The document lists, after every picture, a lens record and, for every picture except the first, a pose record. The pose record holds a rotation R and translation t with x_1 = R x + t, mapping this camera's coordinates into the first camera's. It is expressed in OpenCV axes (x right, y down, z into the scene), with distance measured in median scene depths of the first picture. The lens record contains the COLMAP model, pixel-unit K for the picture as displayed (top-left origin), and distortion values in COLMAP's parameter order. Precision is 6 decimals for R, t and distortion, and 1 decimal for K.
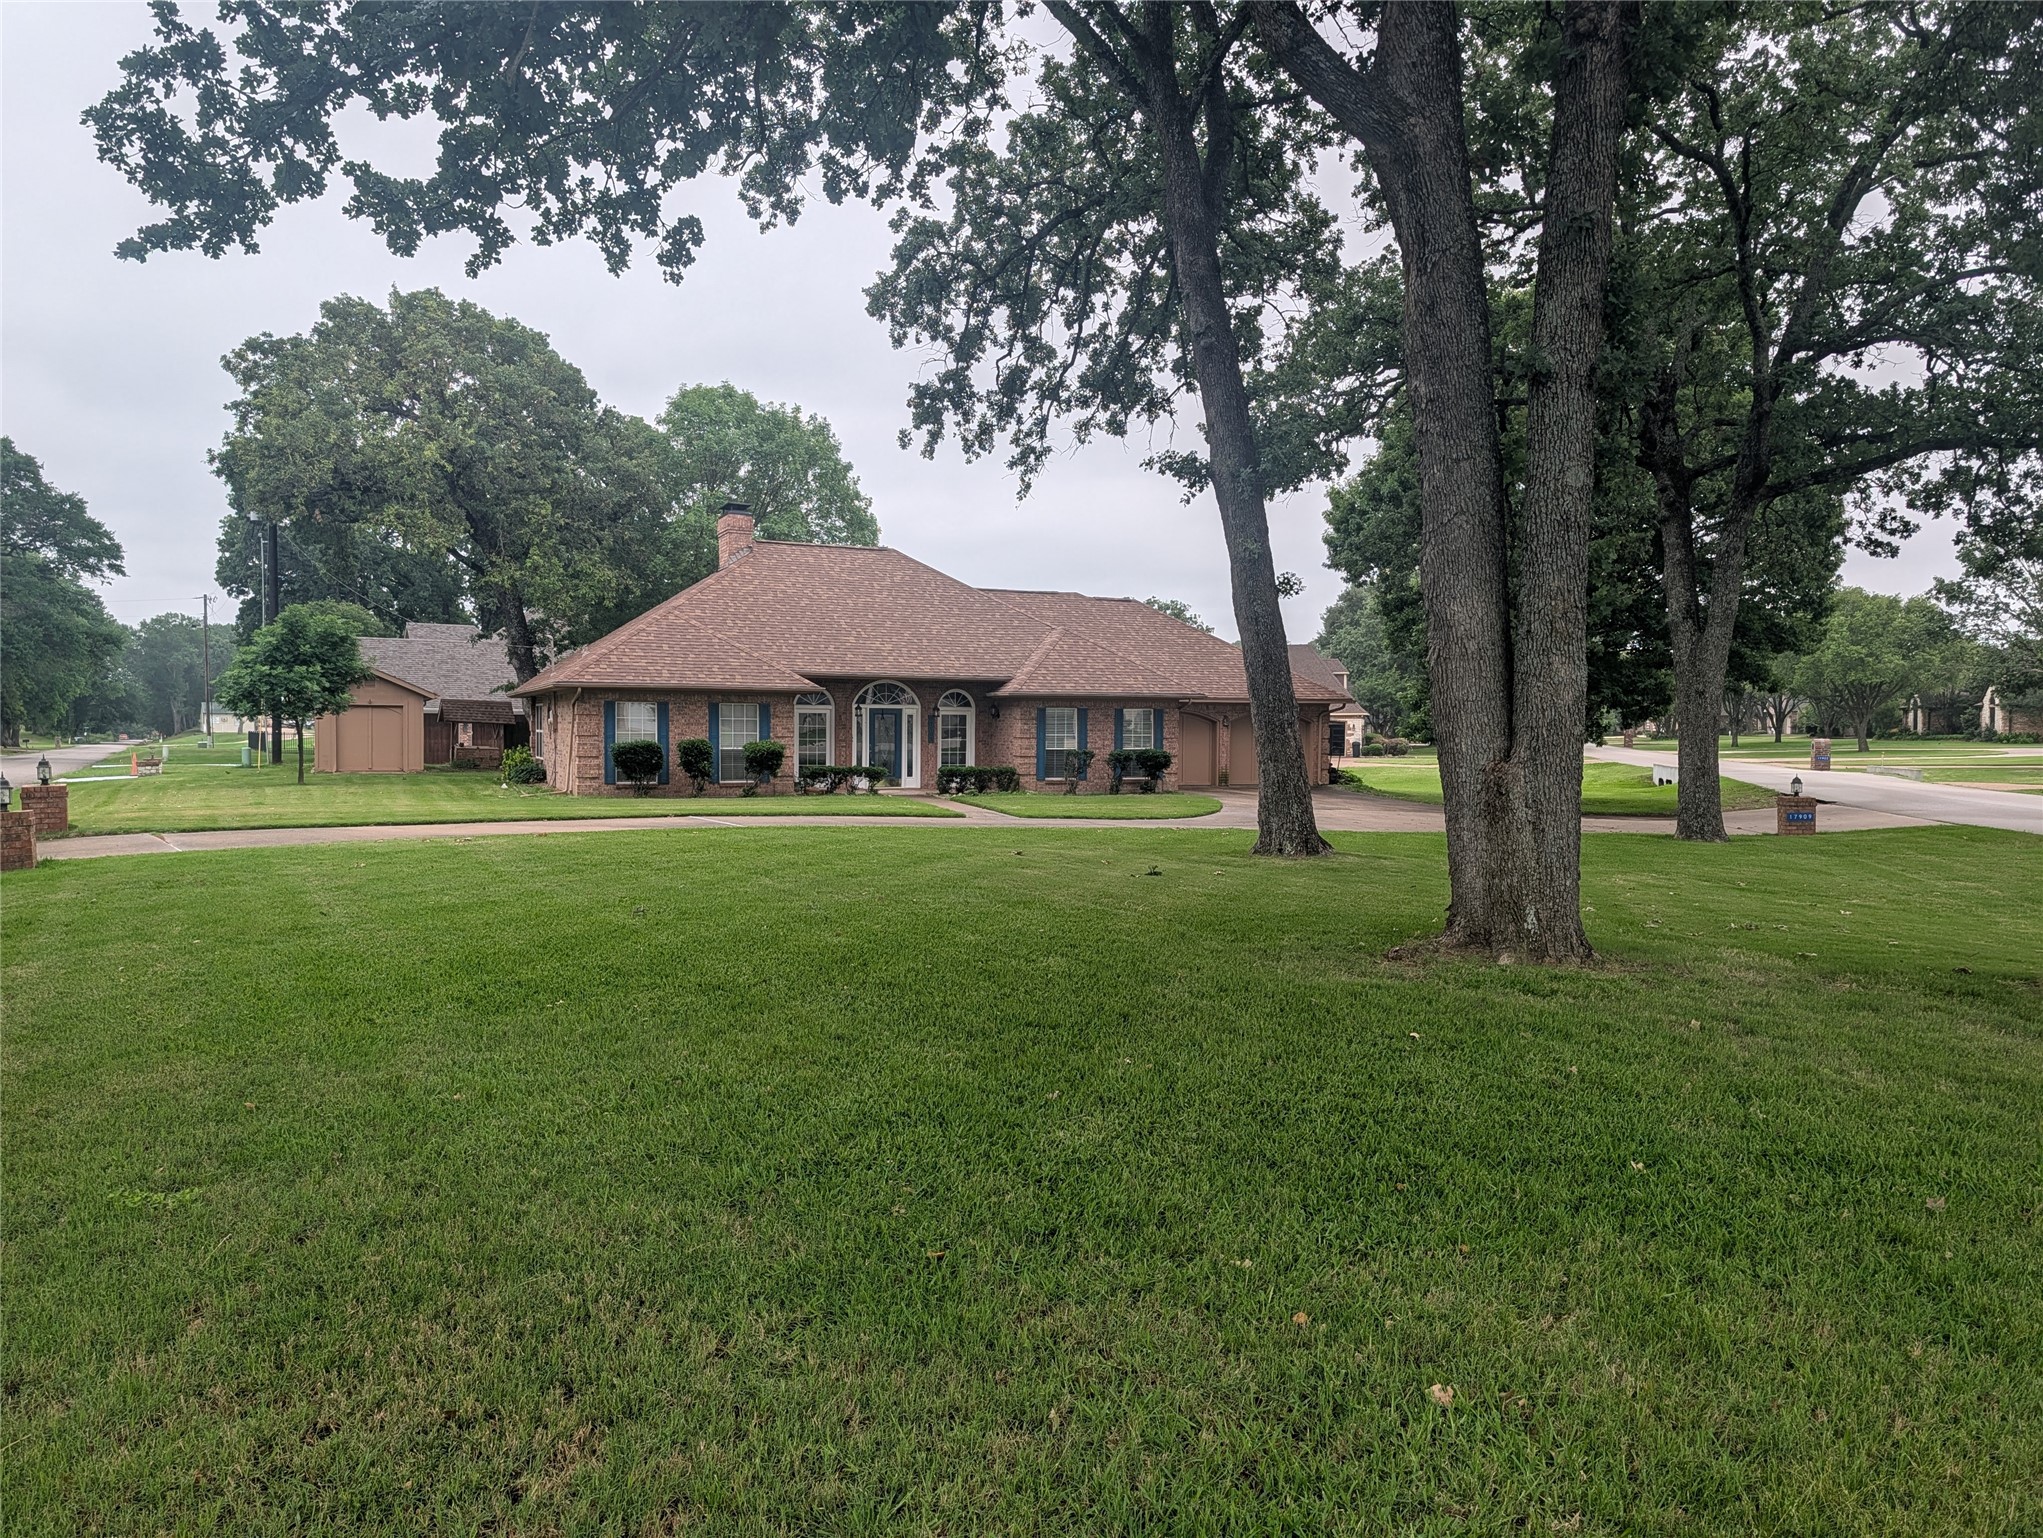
lens RADIAL K [[1512.1, 0, 1037.3], [0, 1512.1, 768.3], [0, 0, 1]] dist [0.056934, -0.001742]
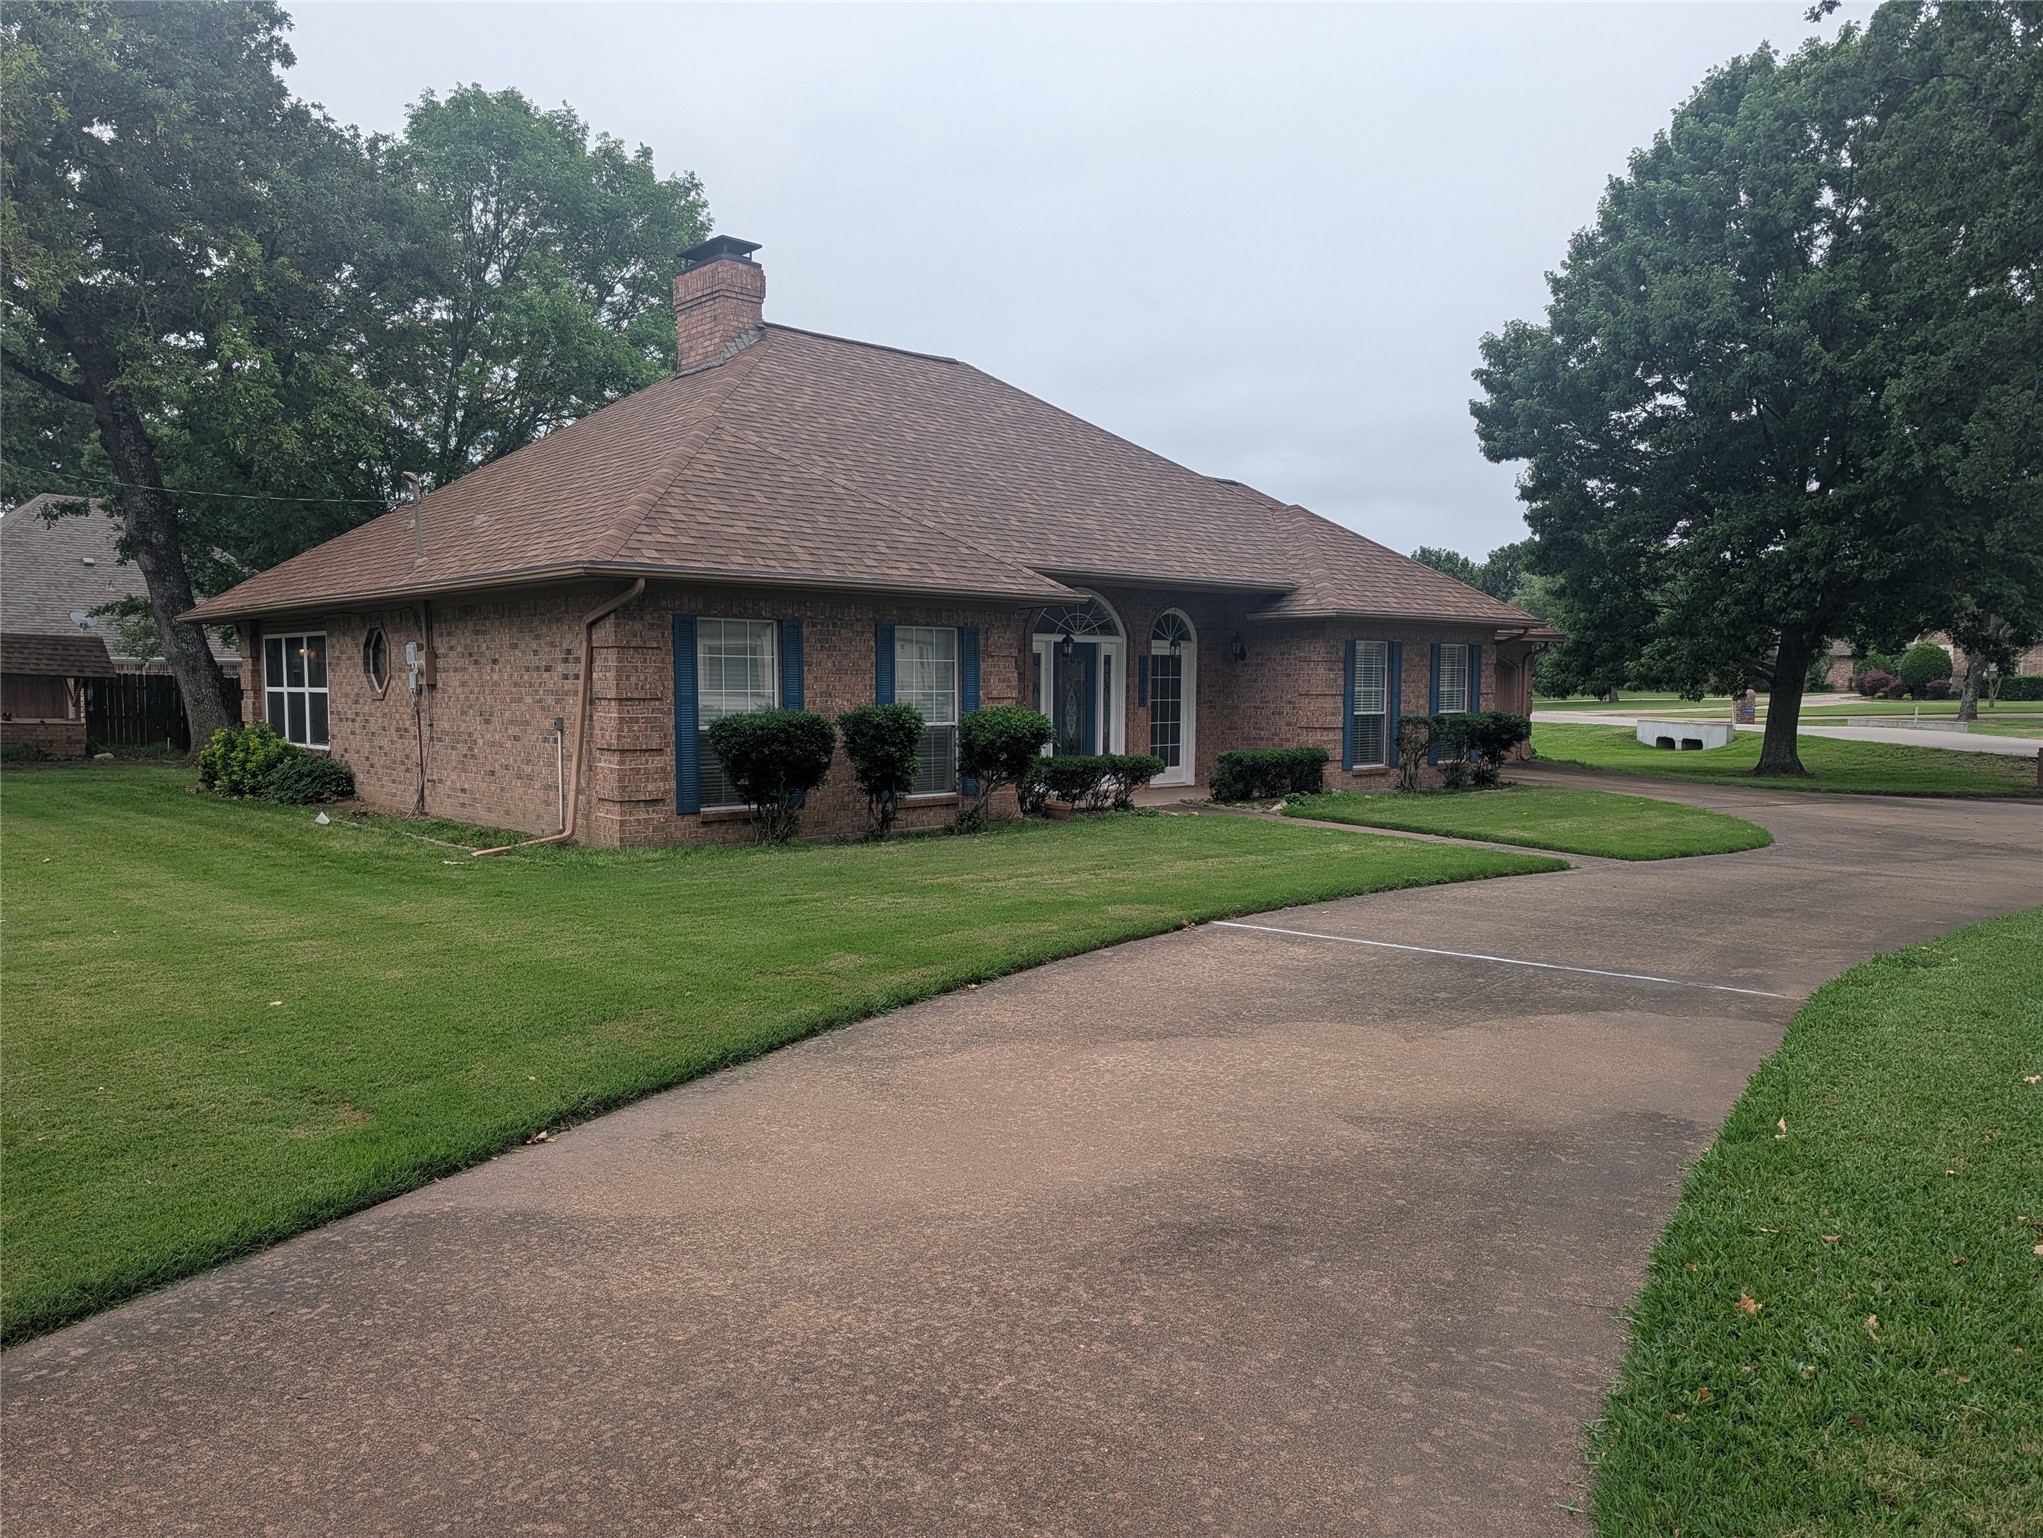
lens RADIAL K [[1458.2, 0, 1040.0], [0, 1458.2, 779.4], [0, 0, 1]] dist [0.054091, -0.086641]
pose [[0.942472, -0.024644, 0.333375, -0.285705], [0.009911, 0.998900, 0.045824, -0.014737], [-0.334137, -0.039884, 0.941680, 0.517201]]
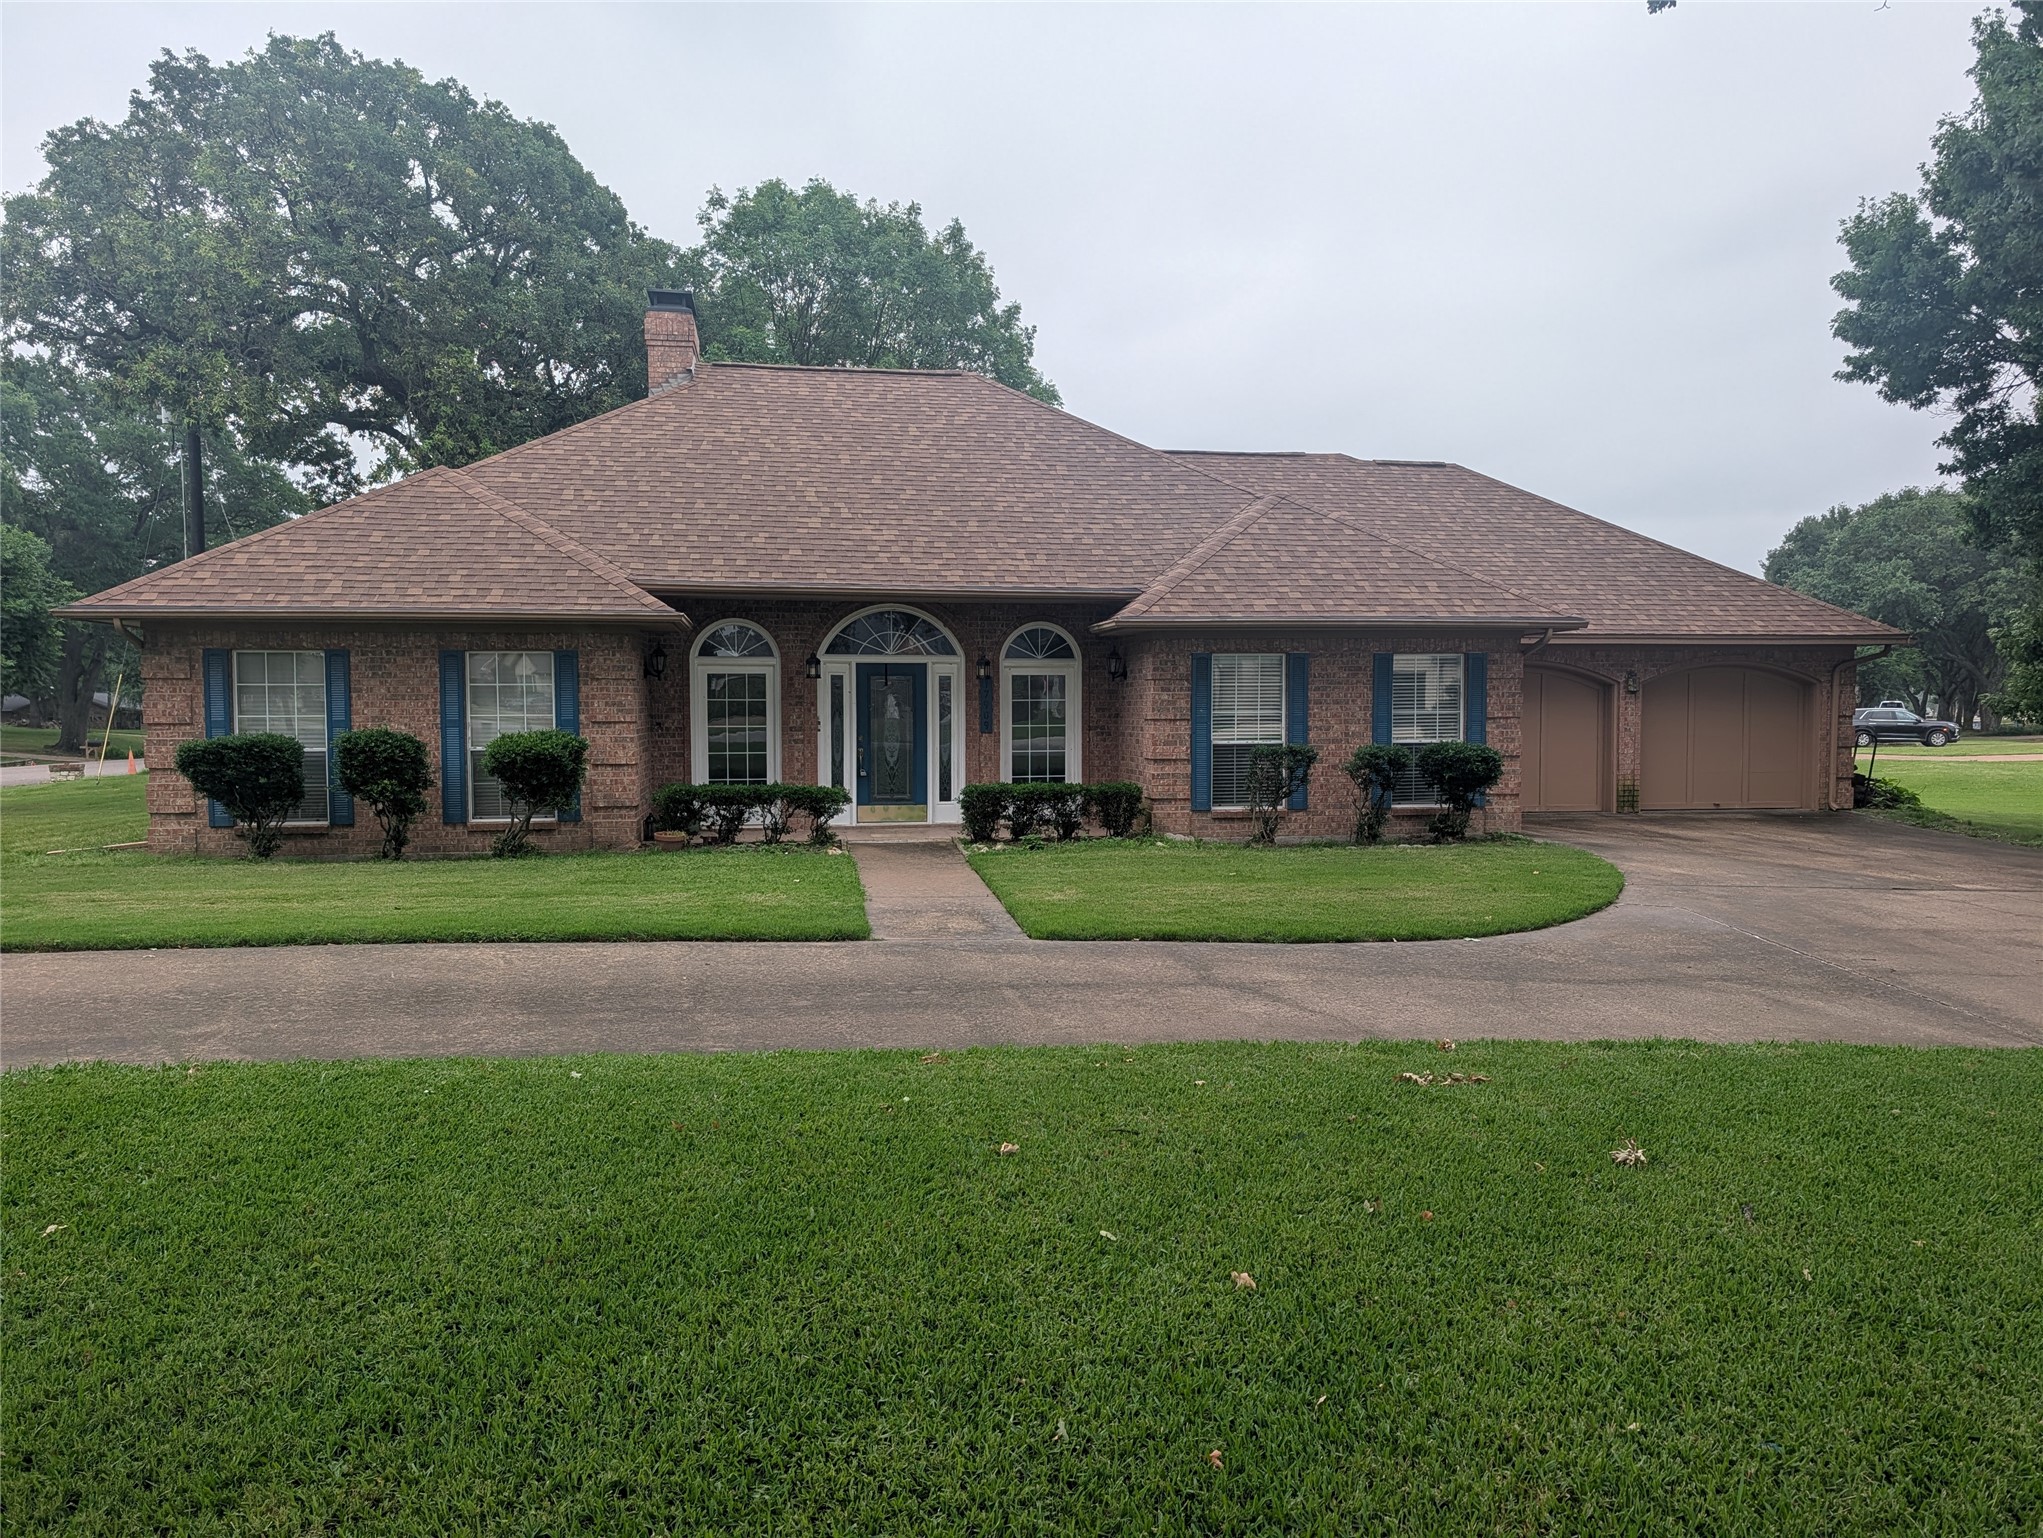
lens RADIAL K [[1458.2, 0, 1040.0], [0, 1458.2, 779.4], [0, 0, 1]] dist [0.054091, -0.086641]
pose [[0.967089, 0.000674, -0.254438, 0.067313], [0.003844, 0.999844, 0.017258, -0.009782], [0.254409, -0.017668, 0.966935, 0.553554]]
